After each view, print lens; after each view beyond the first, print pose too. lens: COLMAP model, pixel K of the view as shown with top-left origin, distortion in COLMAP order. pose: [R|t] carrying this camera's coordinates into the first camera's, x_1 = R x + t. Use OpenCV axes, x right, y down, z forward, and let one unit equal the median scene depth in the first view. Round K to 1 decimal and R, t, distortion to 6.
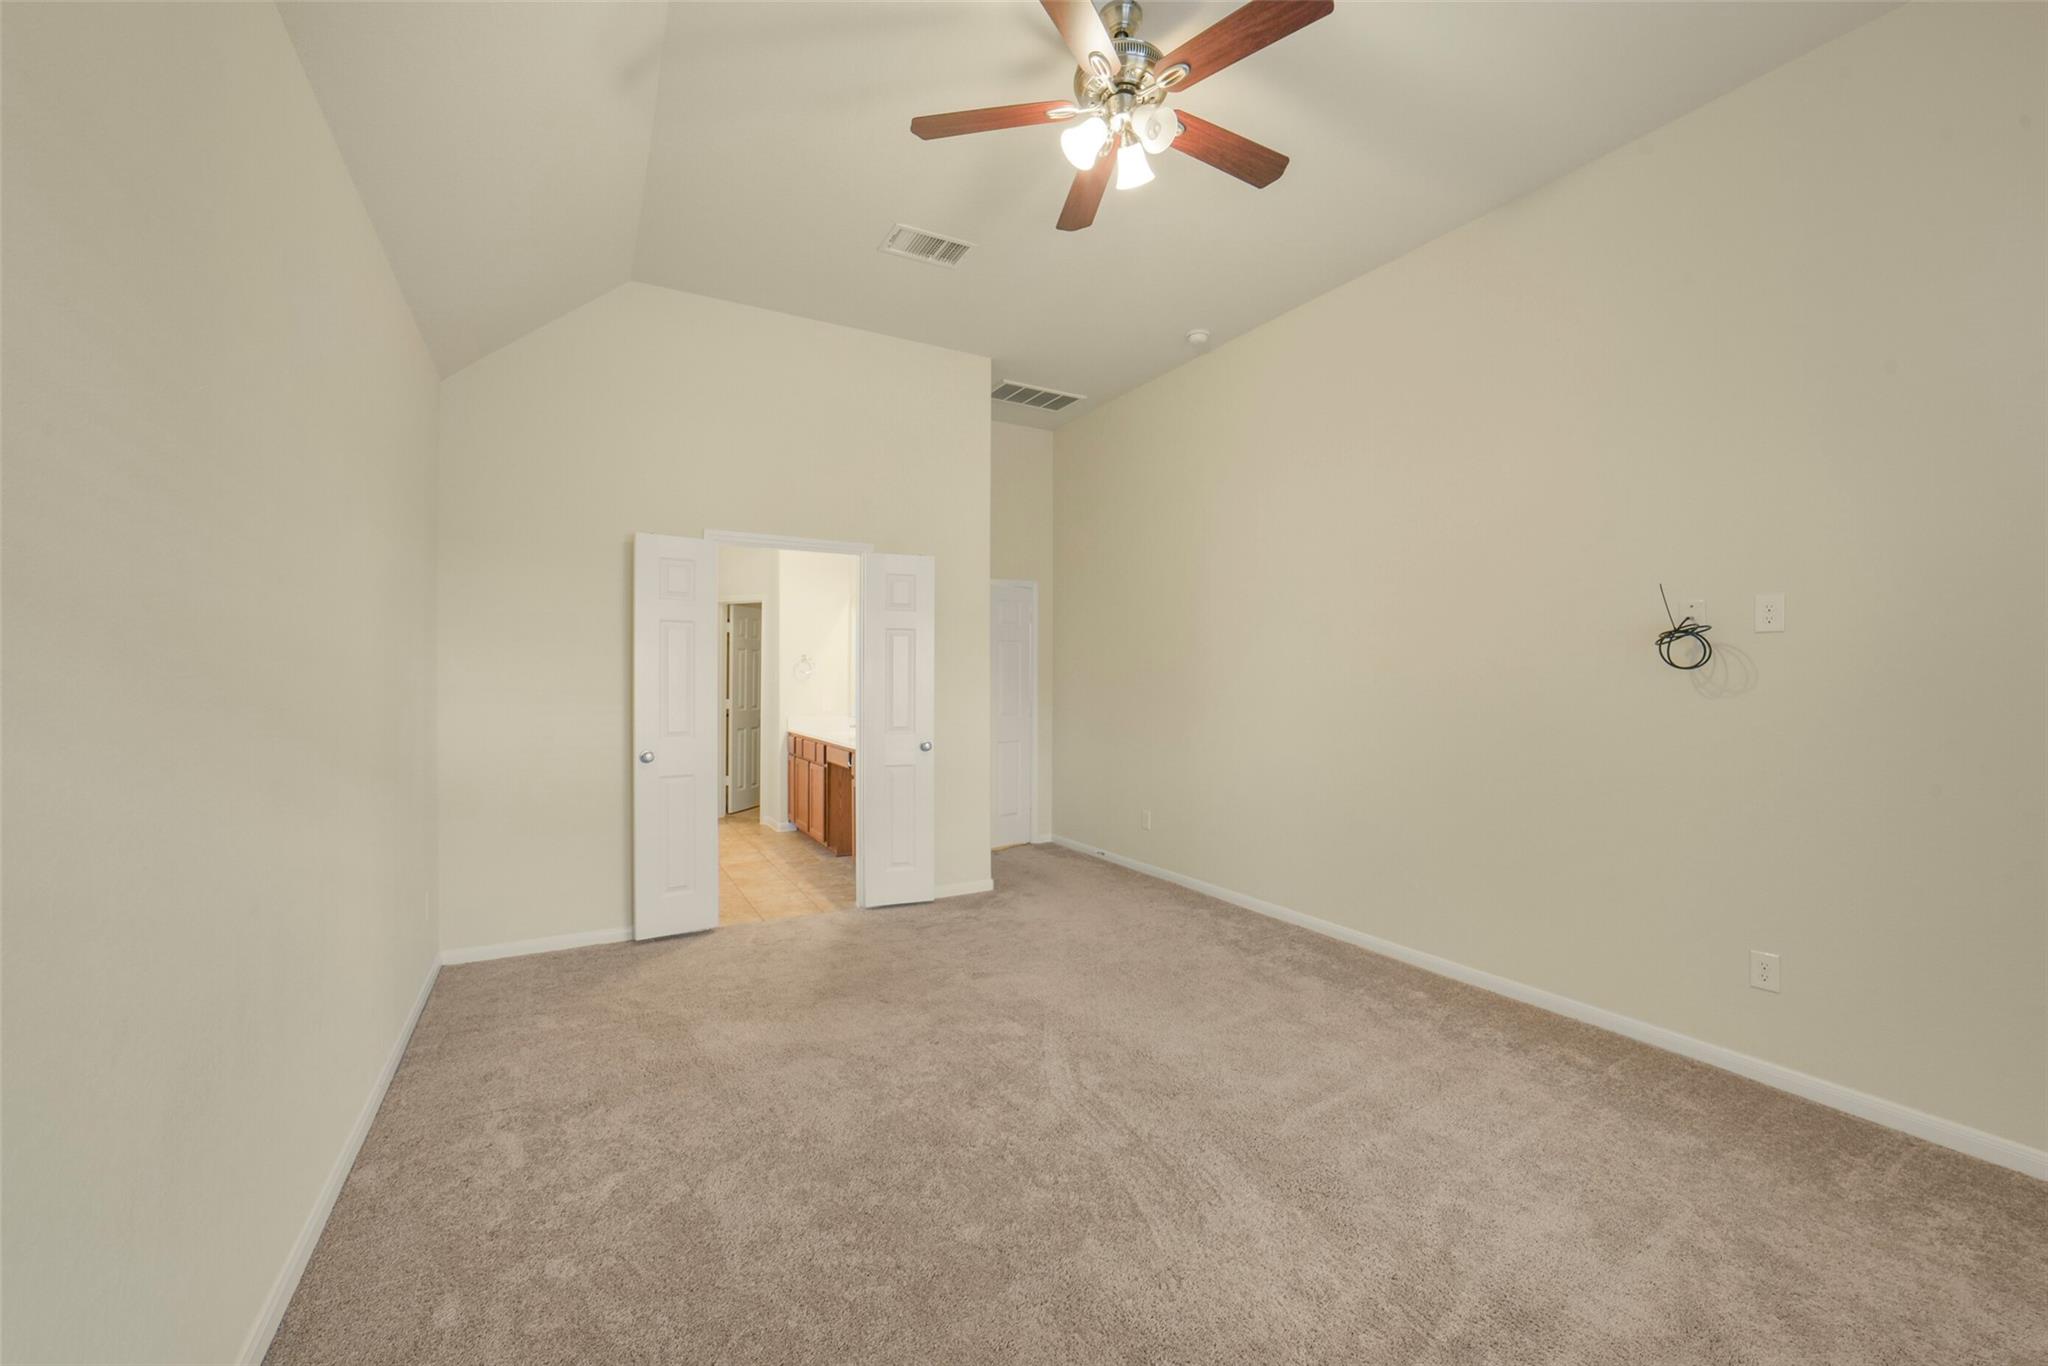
lens RADIAL K [[820.7, 0, 1027.4], [0, 820.7, 671.6], [0, 0, 1]] dist [-0.035999, 0.008107]
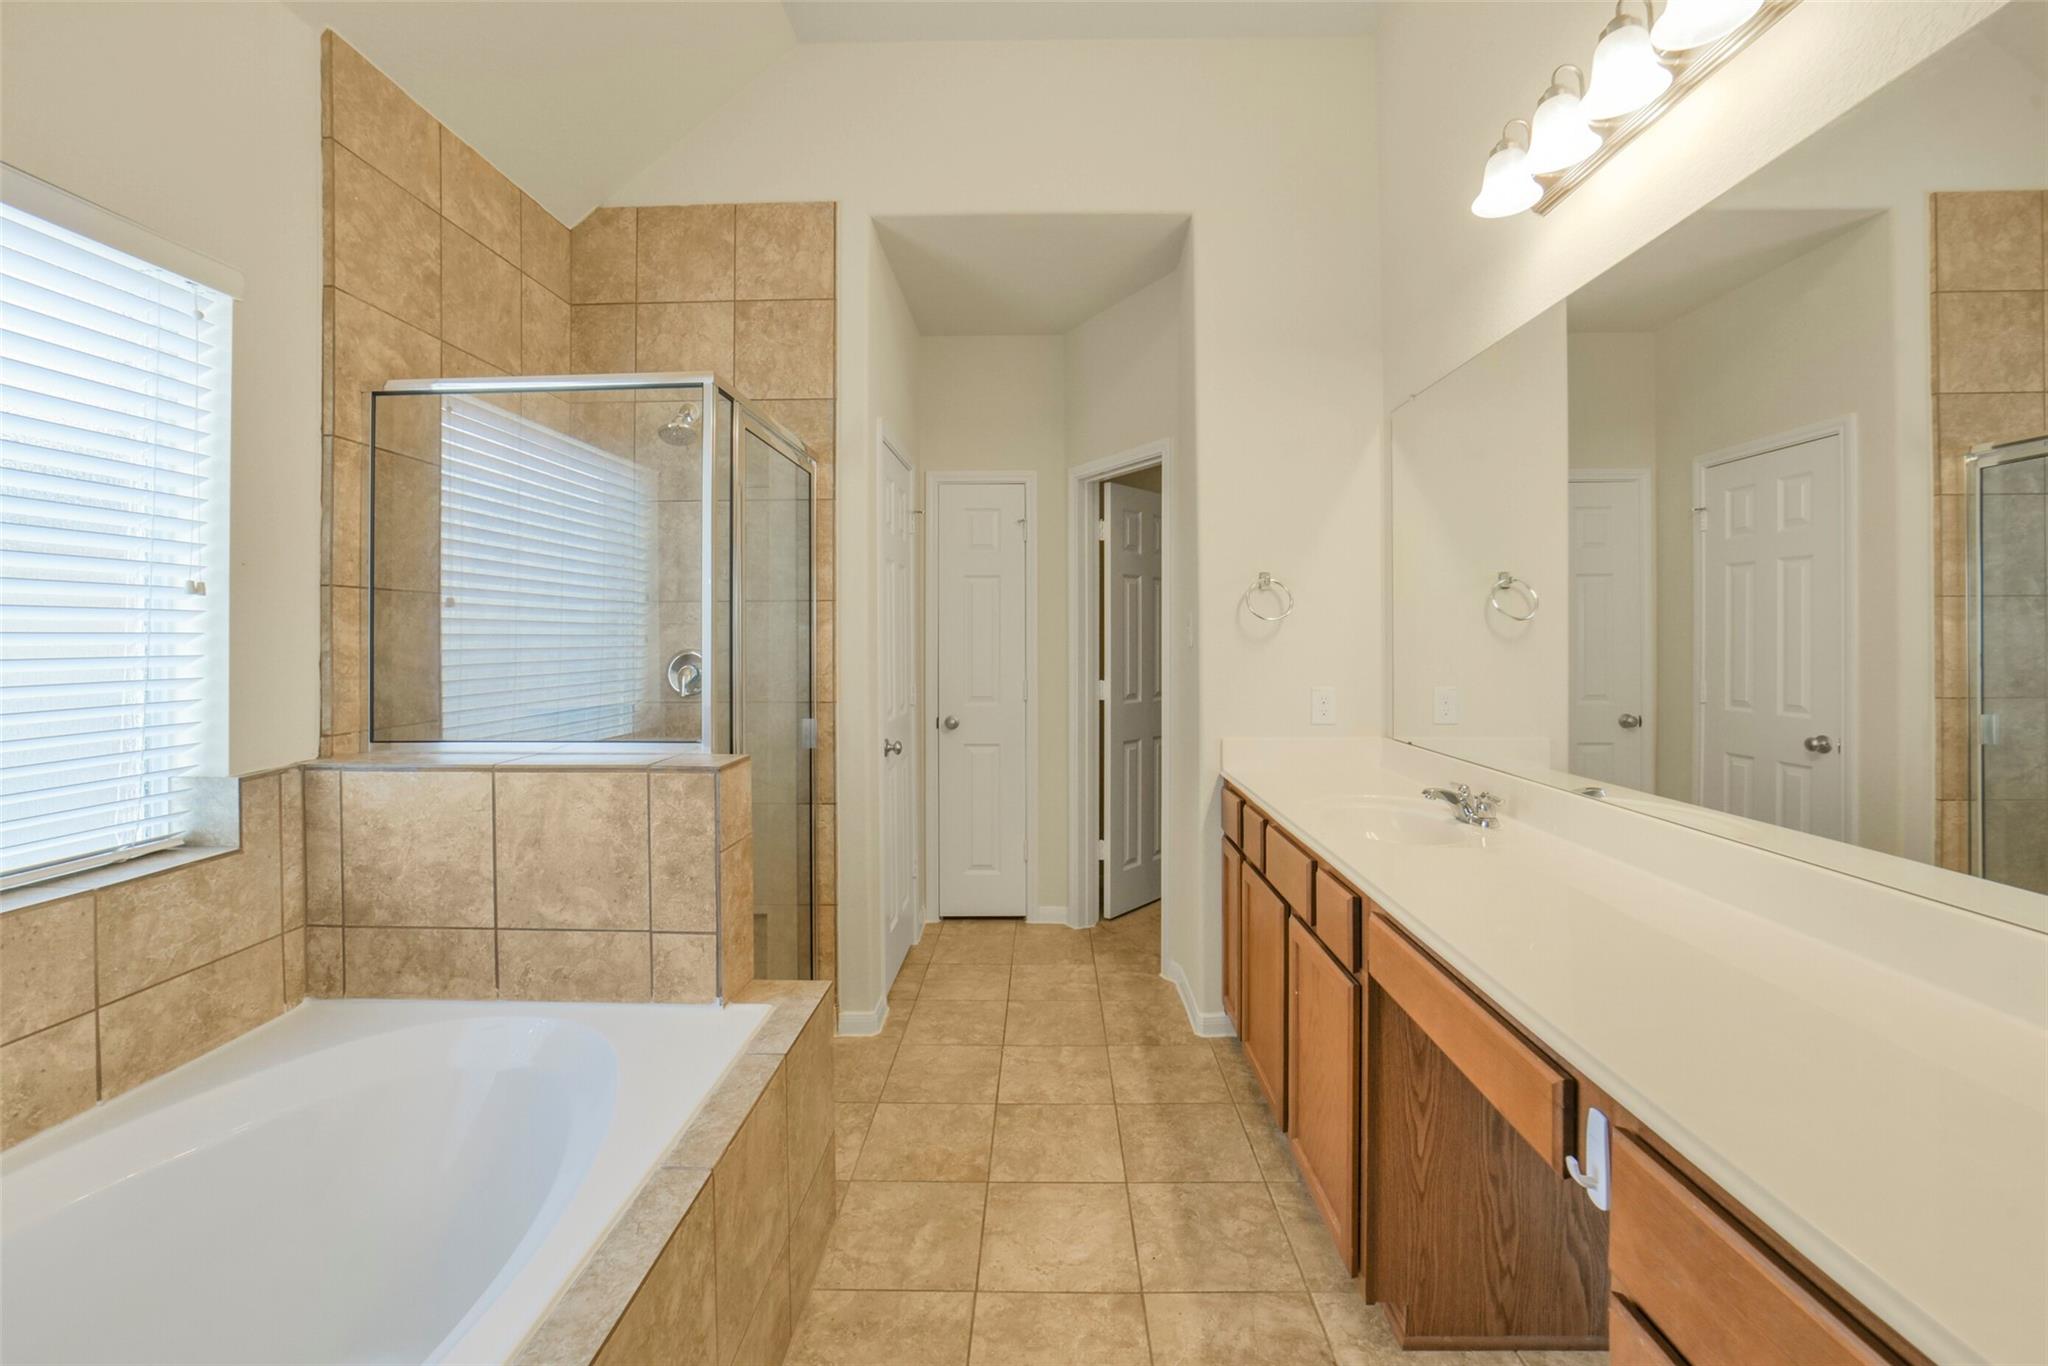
lens RADIAL K [[820.7, 0, 1014.6], [0, 820.7, 621.3], [0, 0, 1]] dist [-0.035999, 0.008107]
pose [[0.852521, -0.013605, -0.522516, -0.162841], [0.006414, 0.999858, -0.015569, 0.006040], [0.522654, 0.009921, 0.852487, 0.578841]]
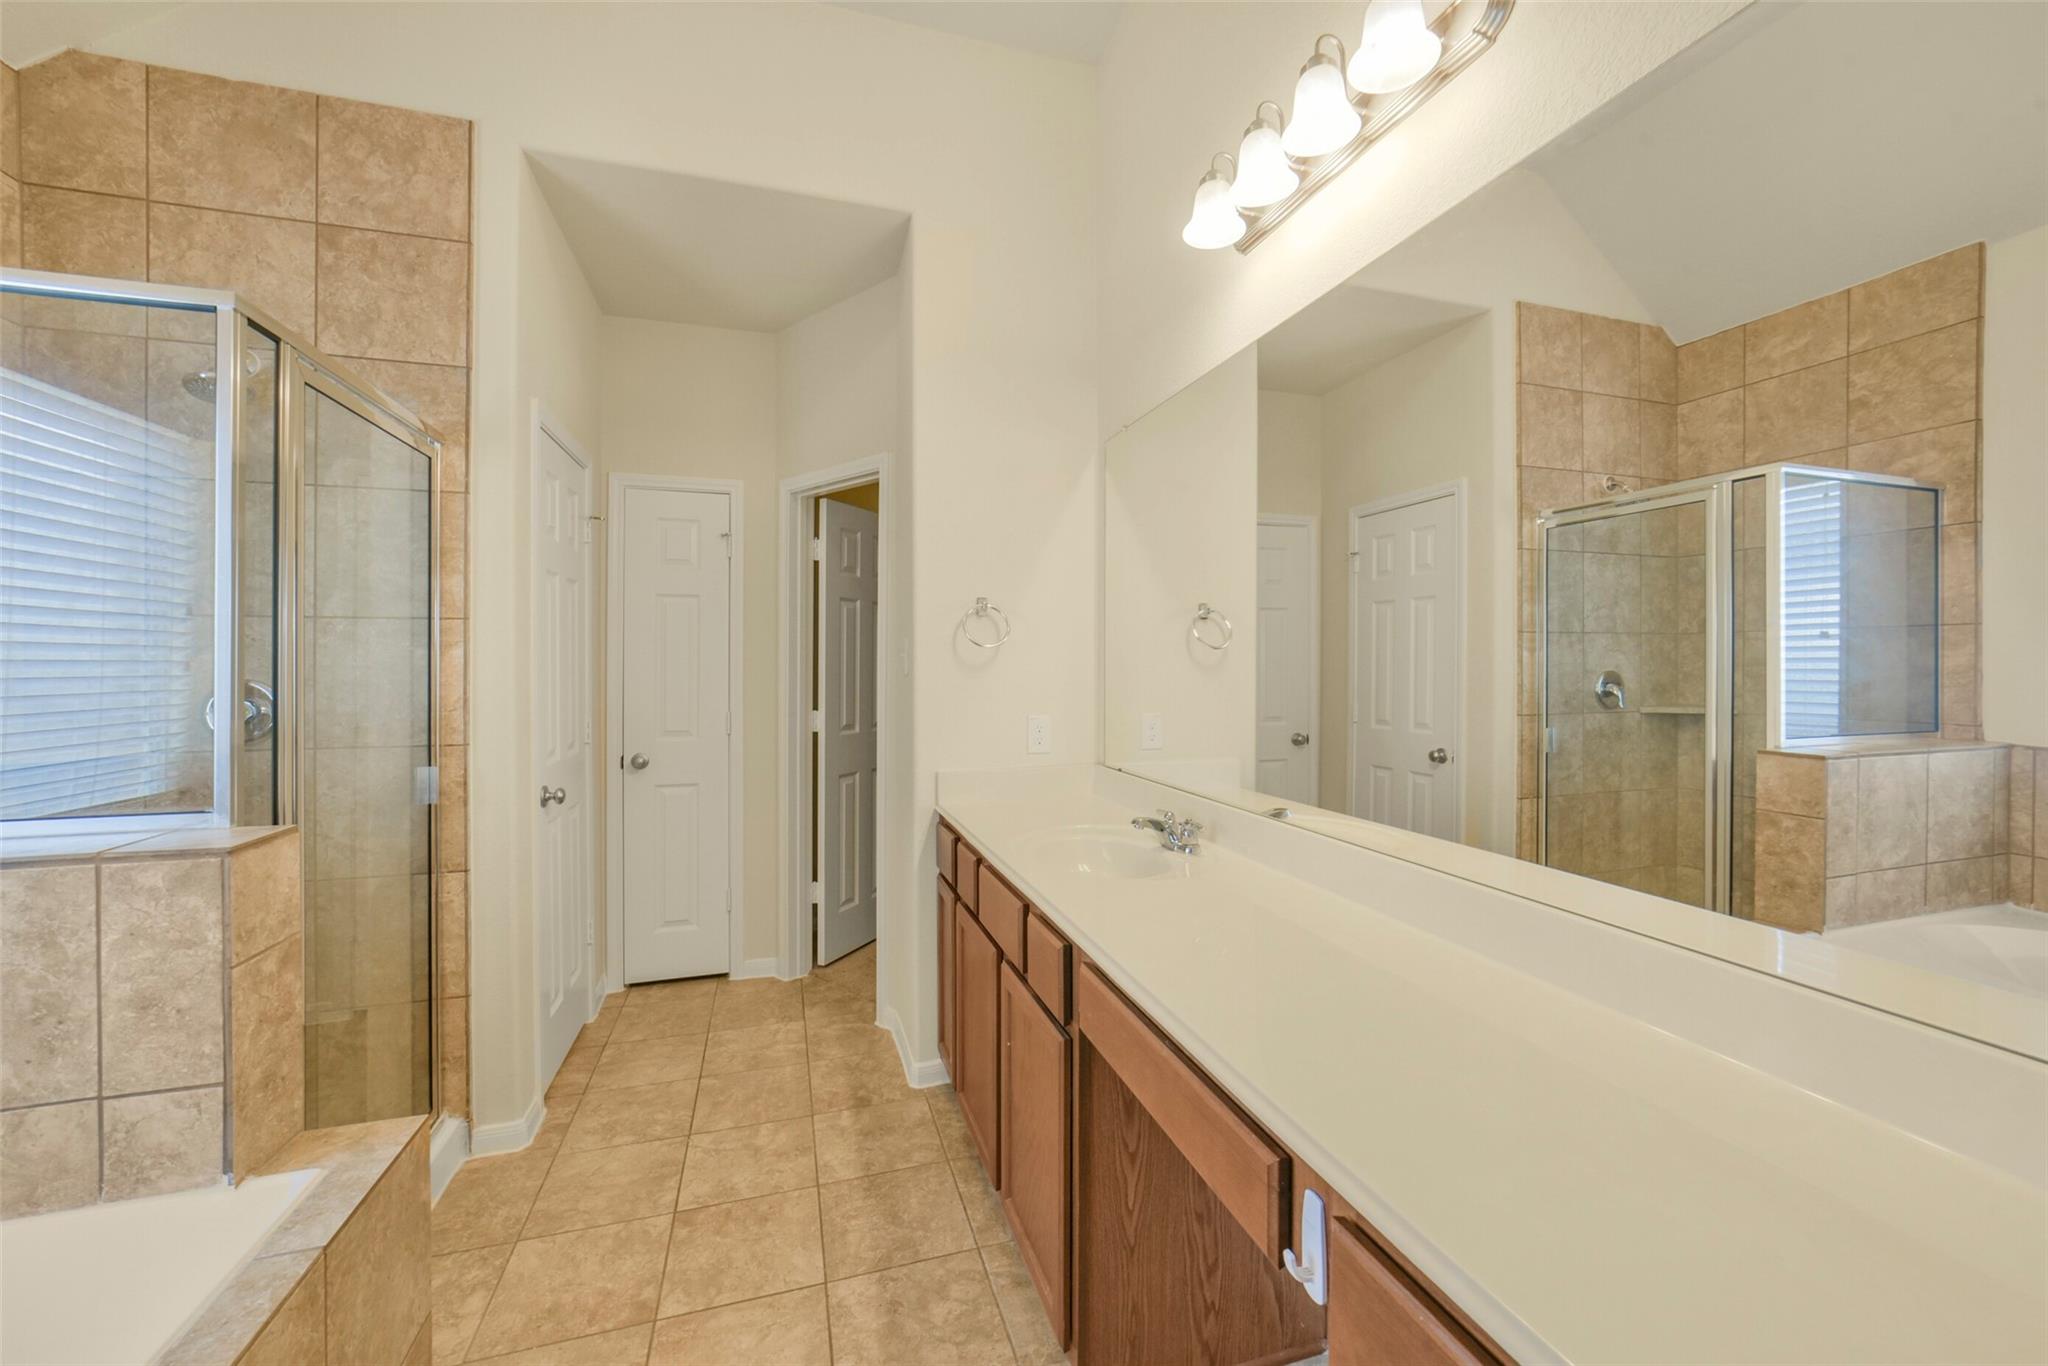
lens RADIAL K [[820.7, 0, 1001.5], [0, 820.7, 638.5], [0, 0, 1]] dist [-0.035999, 0.008107]
pose [[0.971207, -0.009090, -0.238063, -0.165929], [0.003156, 0.999675, -0.025297, 0.005824], [0.238215, 0.023817, 0.970920, 0.606552]]
